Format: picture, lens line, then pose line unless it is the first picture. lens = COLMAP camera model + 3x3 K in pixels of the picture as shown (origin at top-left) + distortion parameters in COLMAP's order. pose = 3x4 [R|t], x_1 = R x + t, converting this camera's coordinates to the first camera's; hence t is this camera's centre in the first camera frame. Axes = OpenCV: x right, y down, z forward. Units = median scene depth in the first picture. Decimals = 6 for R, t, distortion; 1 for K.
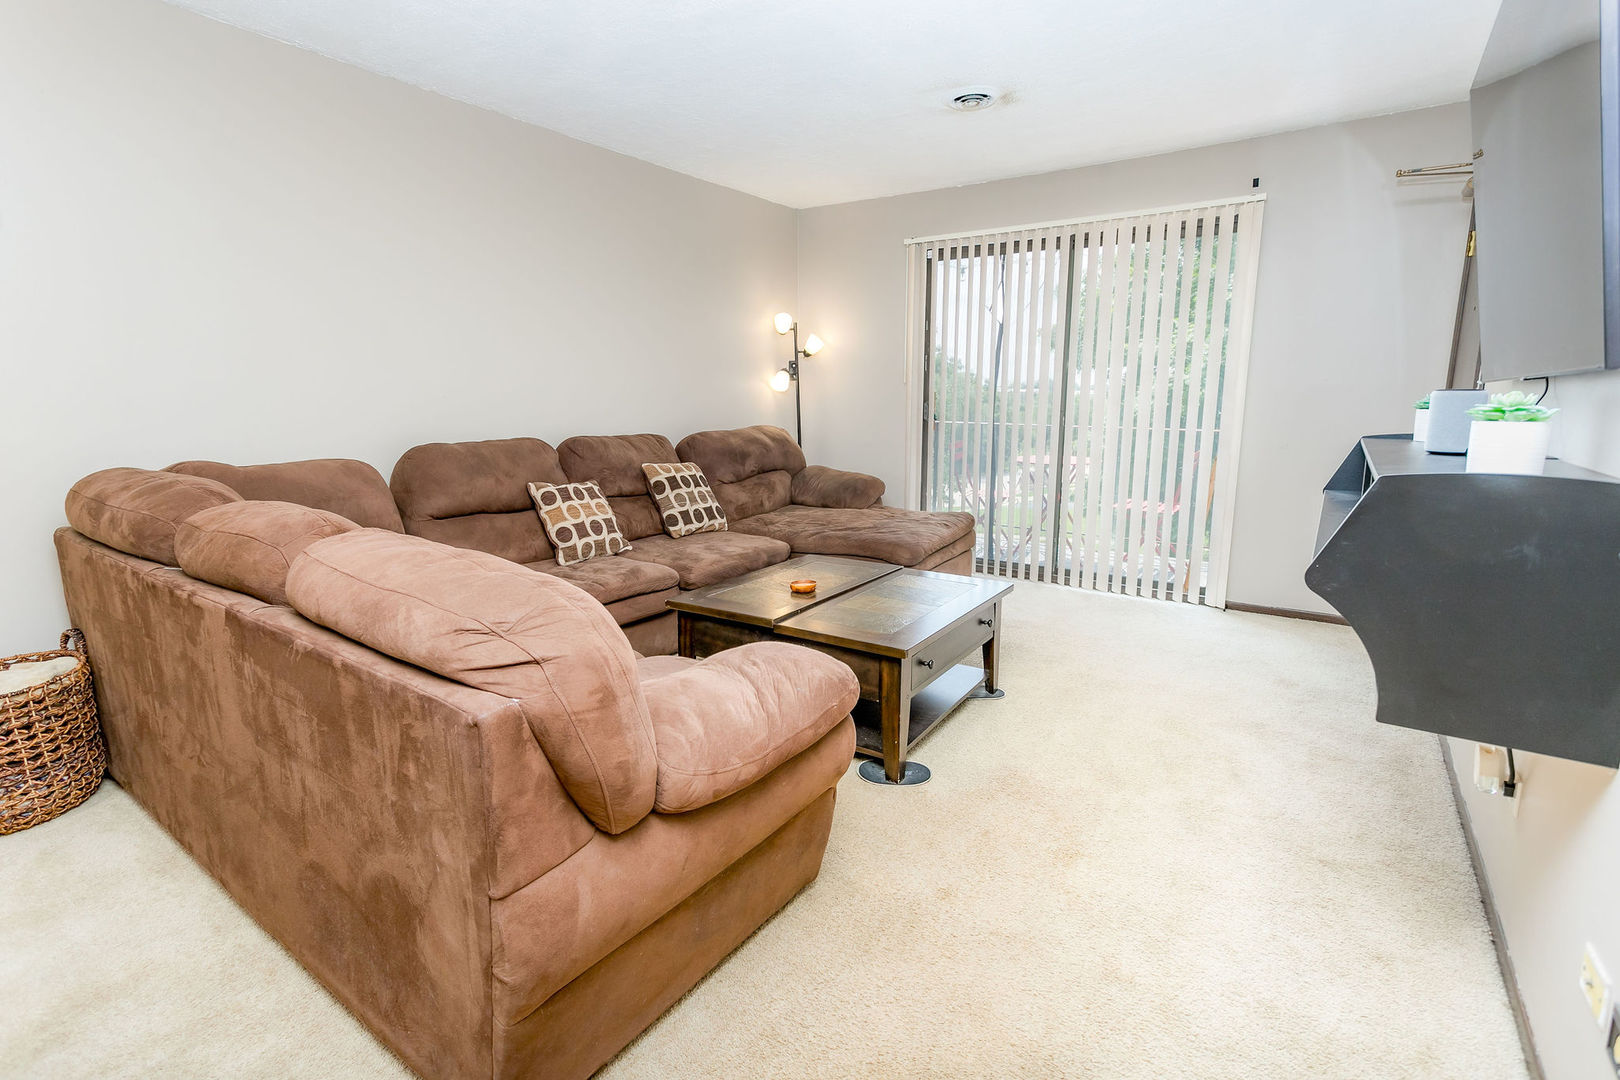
lens RADIAL K [[778.9, 0, 810.9], [0, 778.9, 516.2], [0, 0, 1]] dist [0.002225, 0.000359]
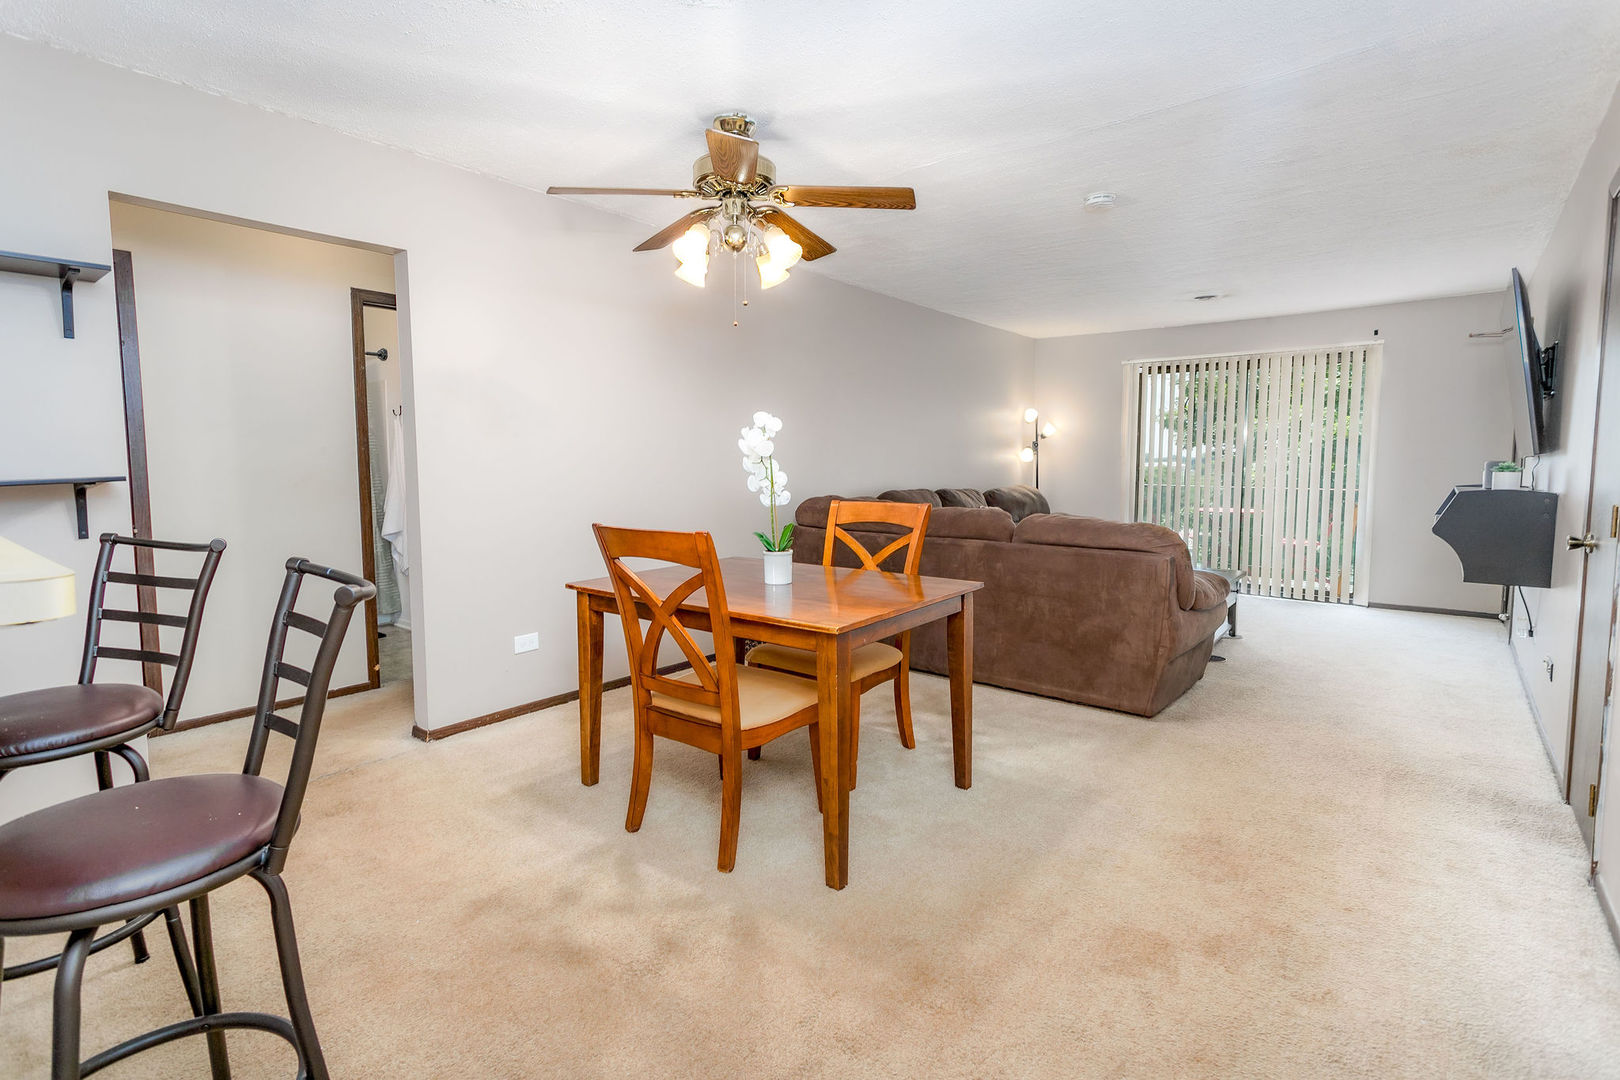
lens RADIAL K [[778.9, 0, 810.9], [0, 778.9, 516.2], [0, 0, 1]] dist [0.002225, 0.000359]
pose [[0.995930, 0.007544, -0.089818, -0.381505], [-0.015711, 0.995766, -0.090569, 0.094135], [0.088754, 0.091611, 0.991832, -0.565038]]
